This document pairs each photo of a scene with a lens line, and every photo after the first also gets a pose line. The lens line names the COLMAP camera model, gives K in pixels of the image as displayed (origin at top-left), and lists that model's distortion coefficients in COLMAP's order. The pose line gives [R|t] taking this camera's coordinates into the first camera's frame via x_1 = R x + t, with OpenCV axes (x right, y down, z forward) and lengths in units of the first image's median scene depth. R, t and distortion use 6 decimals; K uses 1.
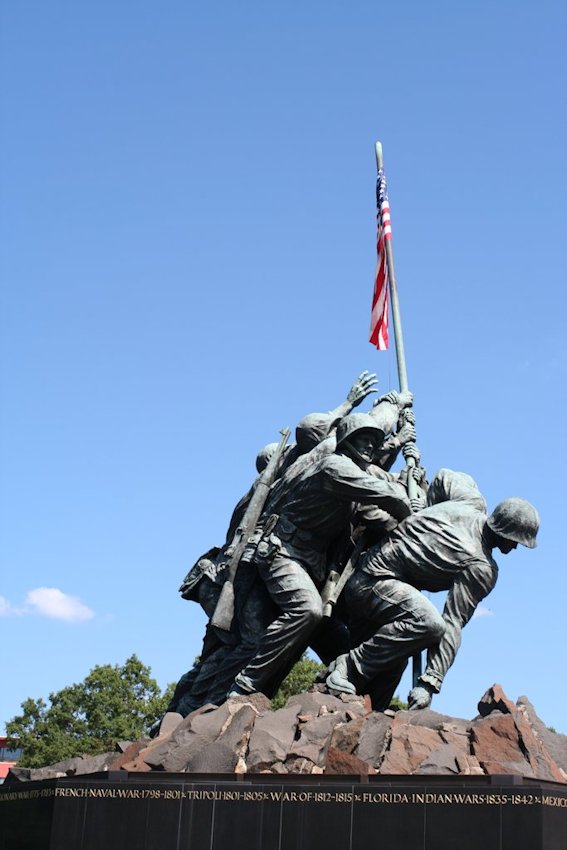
lens RADIAL K [[1362.7, 0, 283.5], [0, 1362.7, 425.0], [0, 0, 1]] dist [-0.089495, -0.059372]
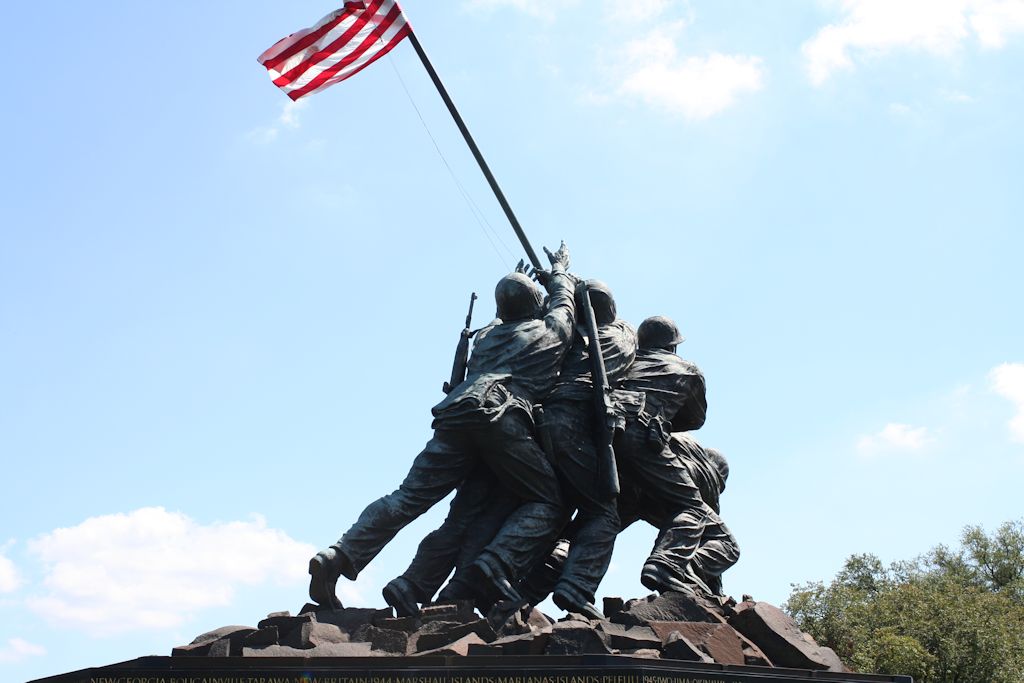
lens RADIAL K [[1641.6, 0, 512.0], [0, 1641.6, 341.5], [0, 0, 1]] dist [-0.089495, -0.059372]
pose [[-0.009665, 0.250089, 0.968175, -1.166677], [-0.344253, 0.908201, -0.238034, 0.351403], [-0.938827, -0.335598, 0.077317, 1.054983]]
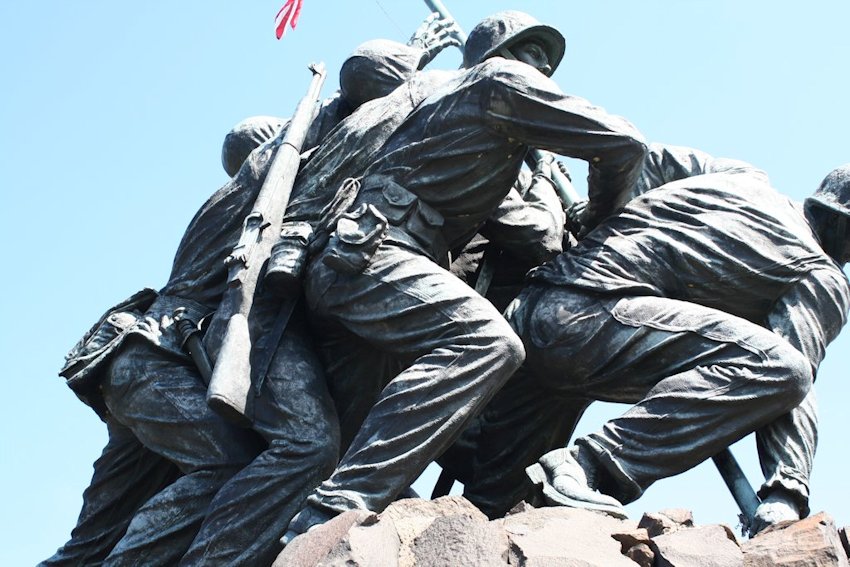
lens RADIAL K [[1362.7, 0, 425.0], [0, 1362.7, 283.5], [0, 0, 1]] dist [-0.089495, -0.059372]
pose [[0.903194, 0.118722, 0.412487, -0.181838], [-0.046044, 0.982240, -0.181889, 0.194405], [-0.426755, 0.145289, 0.892620, 0.598956]]
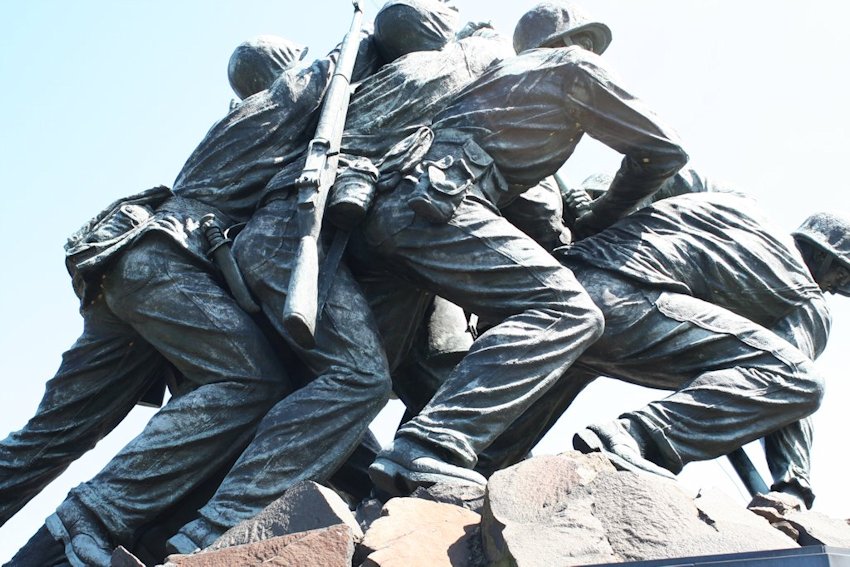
lens RADIAL K [[1362.7, 0, 425.0], [0, 1362.7, 283.5], [0, 0, 1]] dist [-0.089495, -0.059372]
pose [[0.703482, 0.256421, 0.662843, -0.329356], [-0.183001, 0.966552, -0.179689, 0.216433], [-0.686748, 0.005107, 0.726877, 0.675956]]
